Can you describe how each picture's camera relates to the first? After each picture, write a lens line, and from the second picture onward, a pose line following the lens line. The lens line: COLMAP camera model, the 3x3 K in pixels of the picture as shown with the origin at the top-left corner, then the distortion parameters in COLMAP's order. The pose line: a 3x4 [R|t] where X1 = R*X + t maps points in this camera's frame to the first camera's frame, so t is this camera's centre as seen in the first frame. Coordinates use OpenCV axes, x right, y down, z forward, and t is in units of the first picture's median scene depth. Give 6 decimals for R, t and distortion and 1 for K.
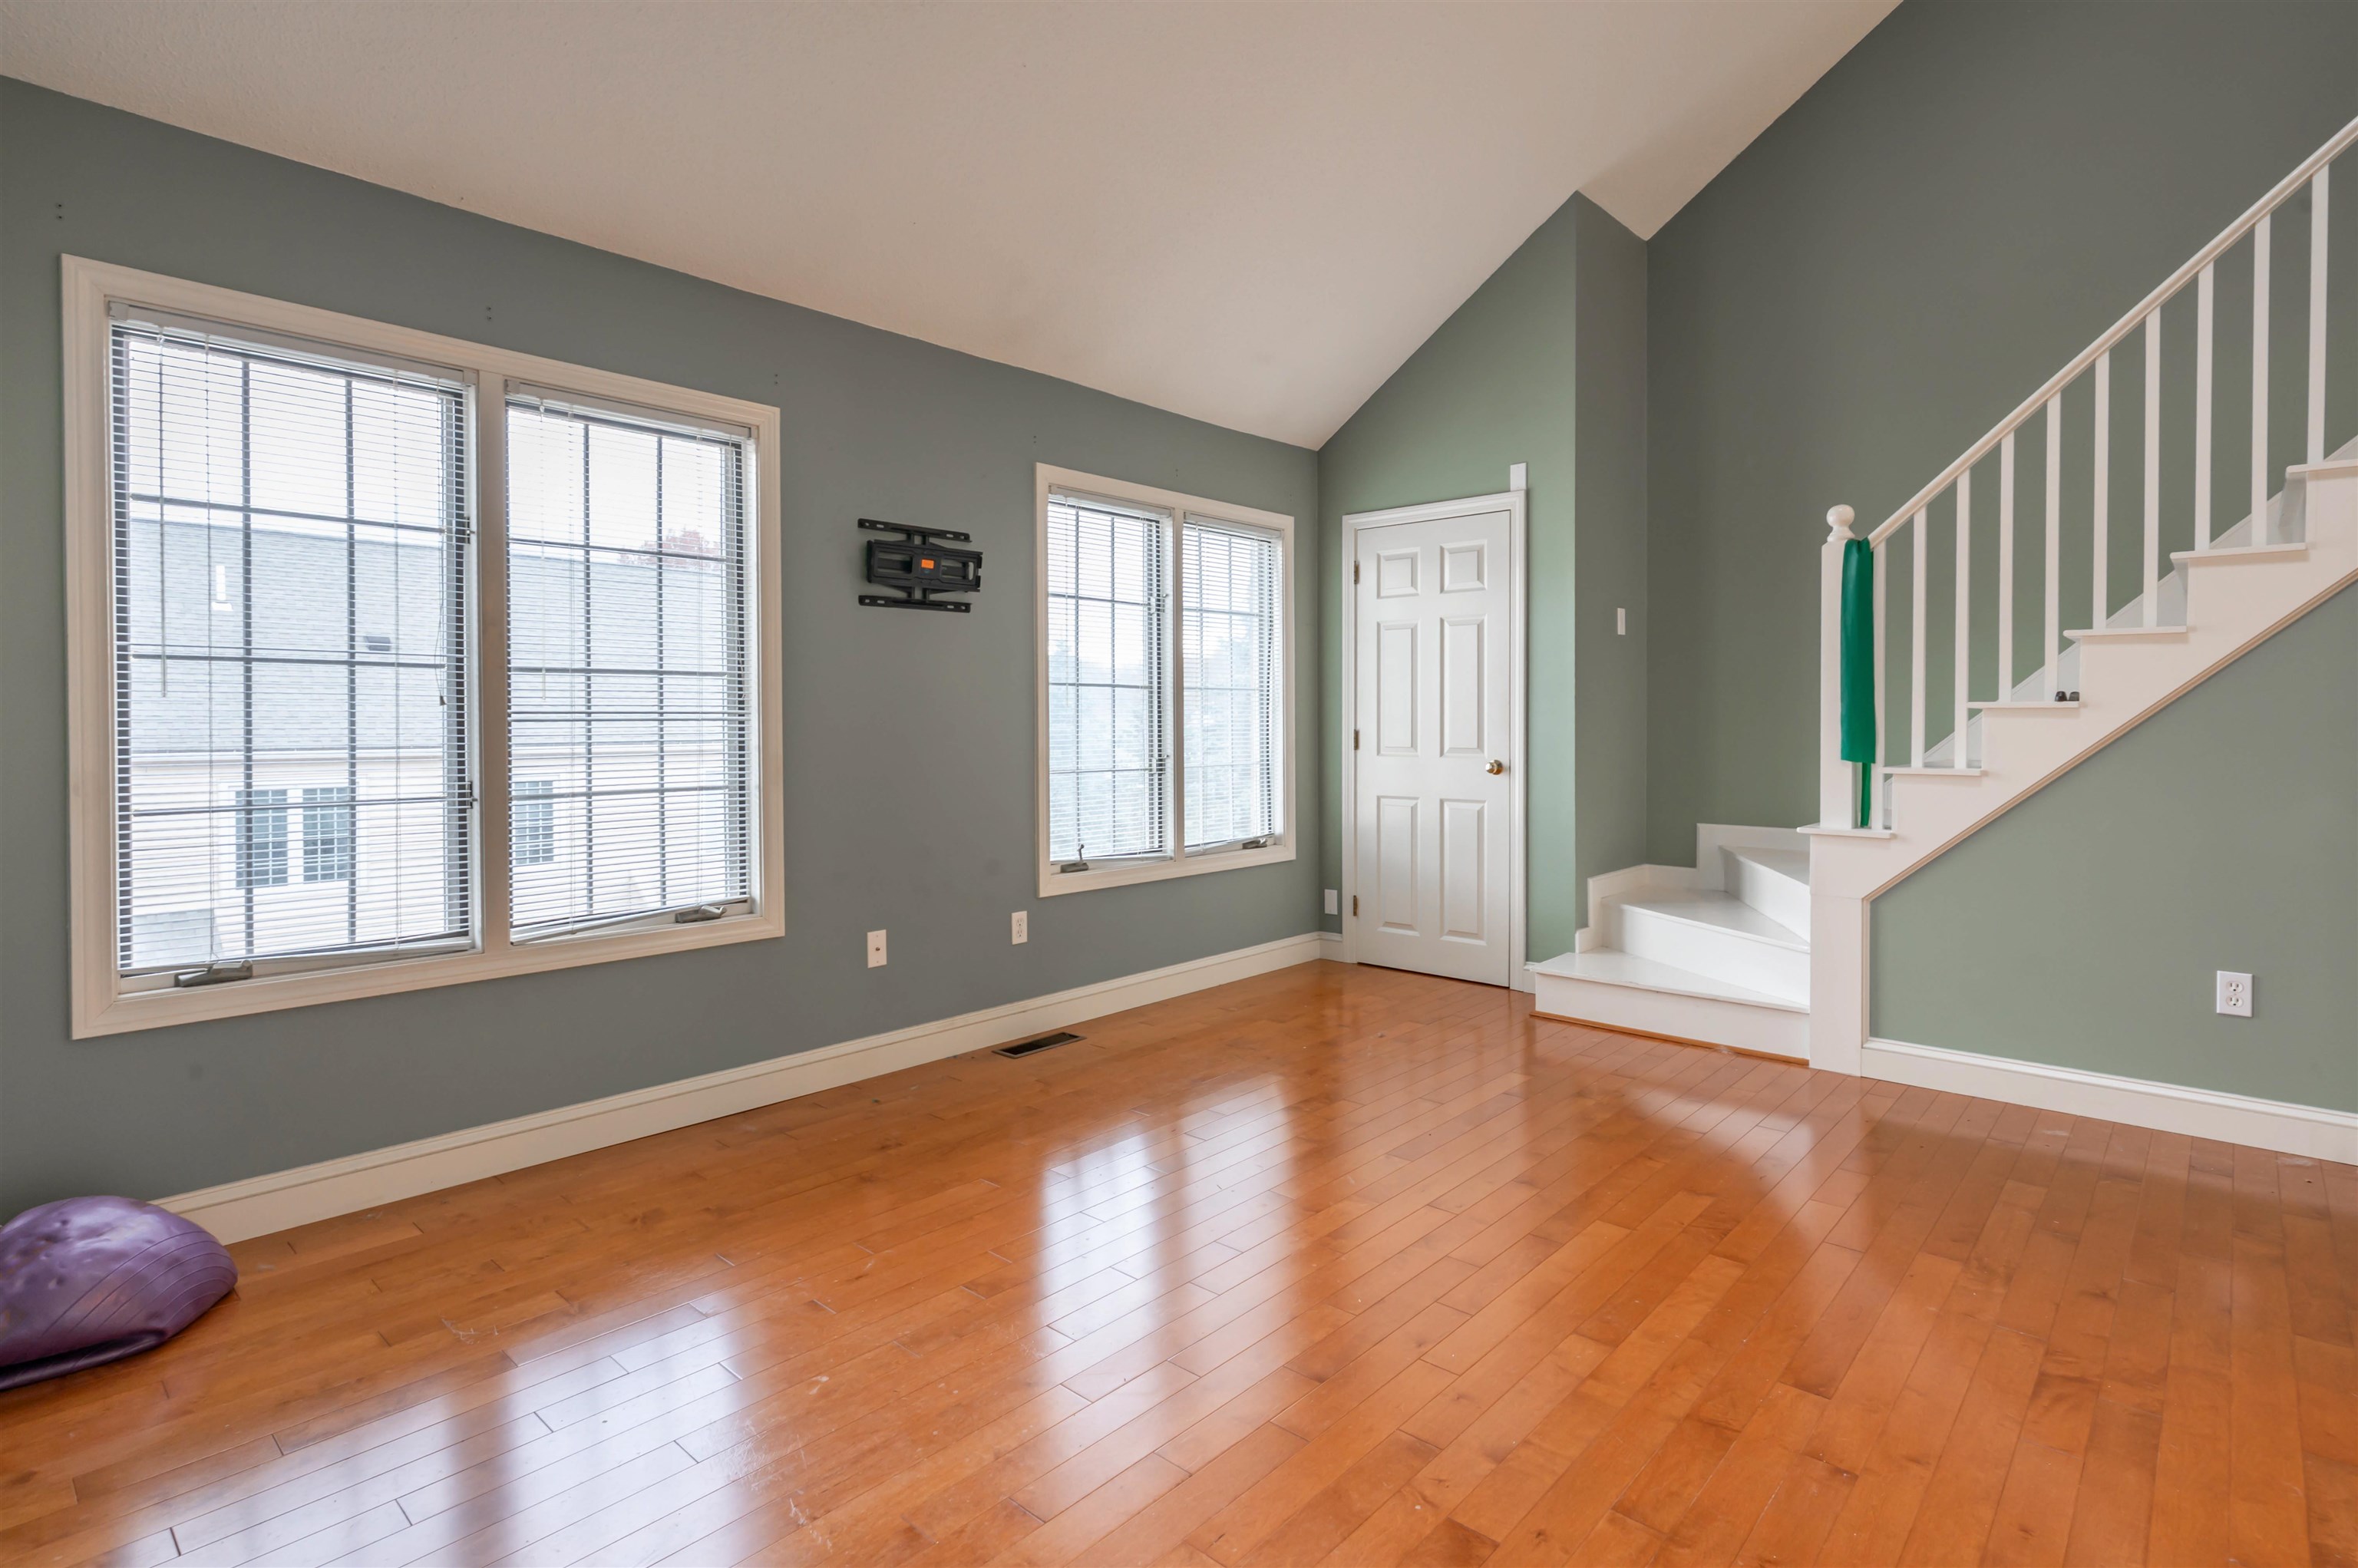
lens RADIAL K [[1165.8, 0, 1183.5], [0, 1165.8, 734.3], [0, 0, 1]] dist [-0.005478, 0.001851]
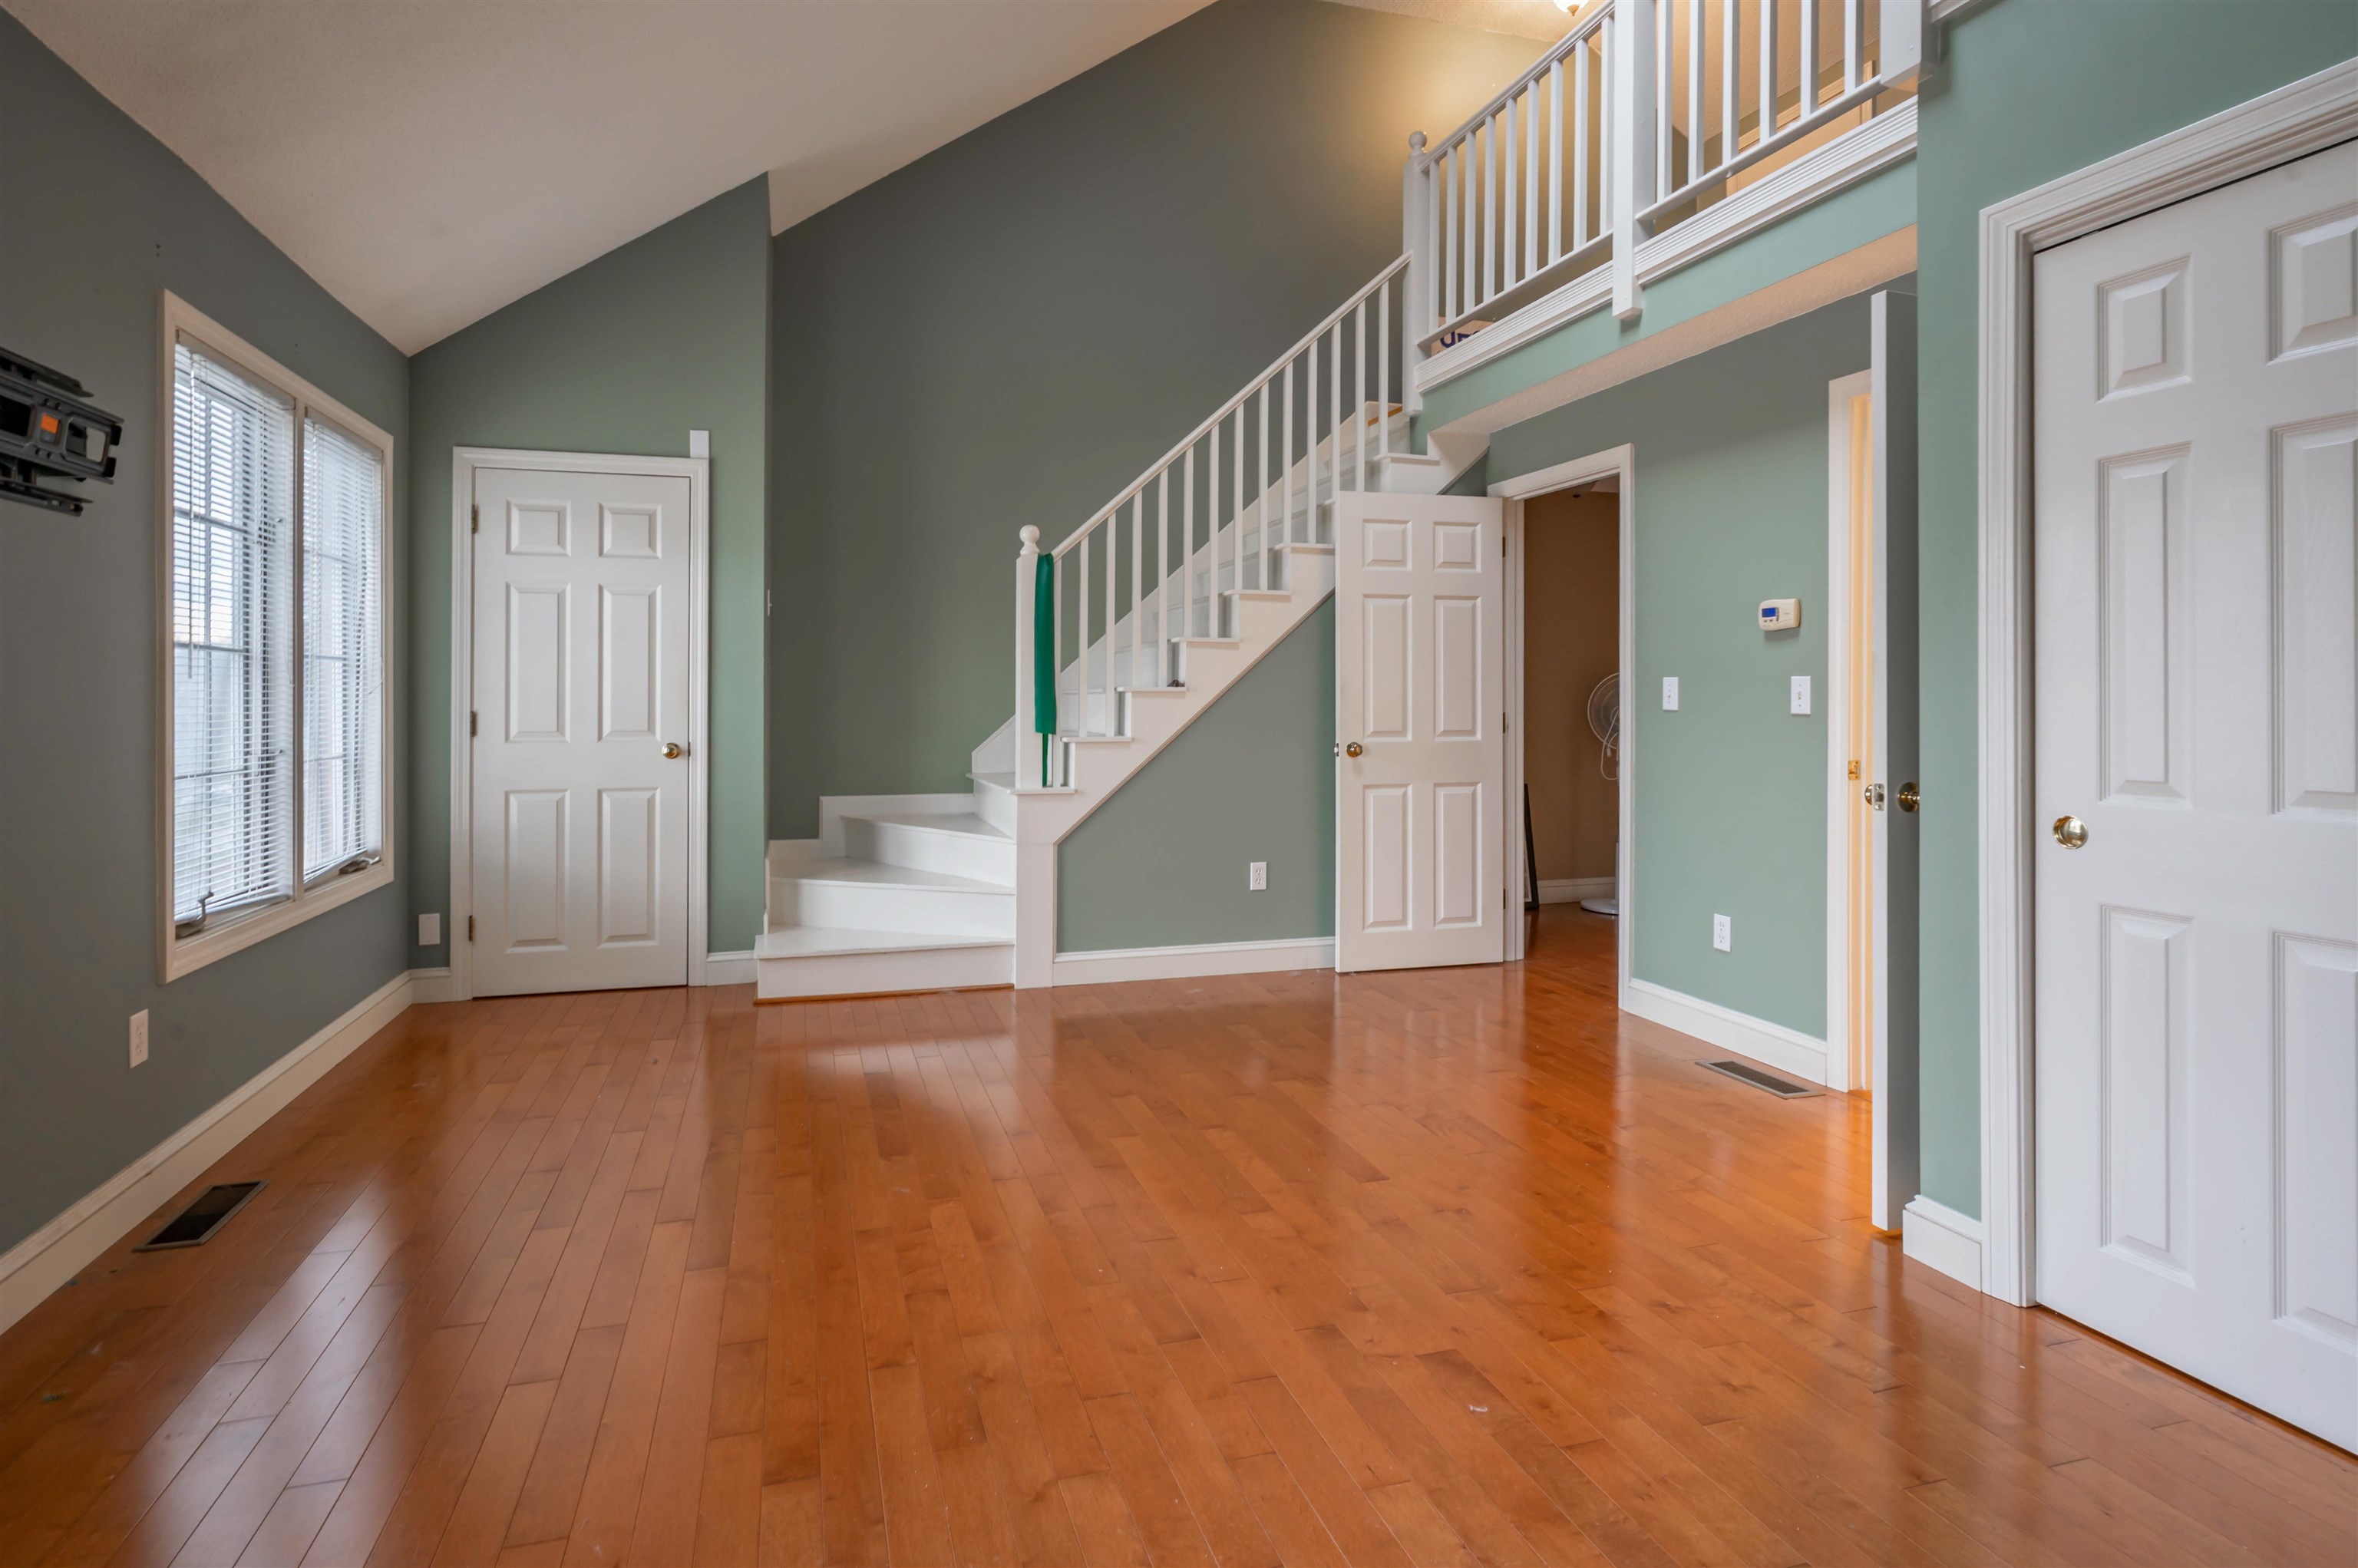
lens RADIAL K [[1165.8, 0, 1109.9], [0, 1165.8, 701.0], [0, 0, 1]] dist [-0.005478, 0.001851]
pose [[0.538716, -0.000151, 0.842487, -0.338174], [0.010637, 0.999921, -0.006623, -0.001585], [-0.842420, 0.012529, 0.538675, 0.212888]]
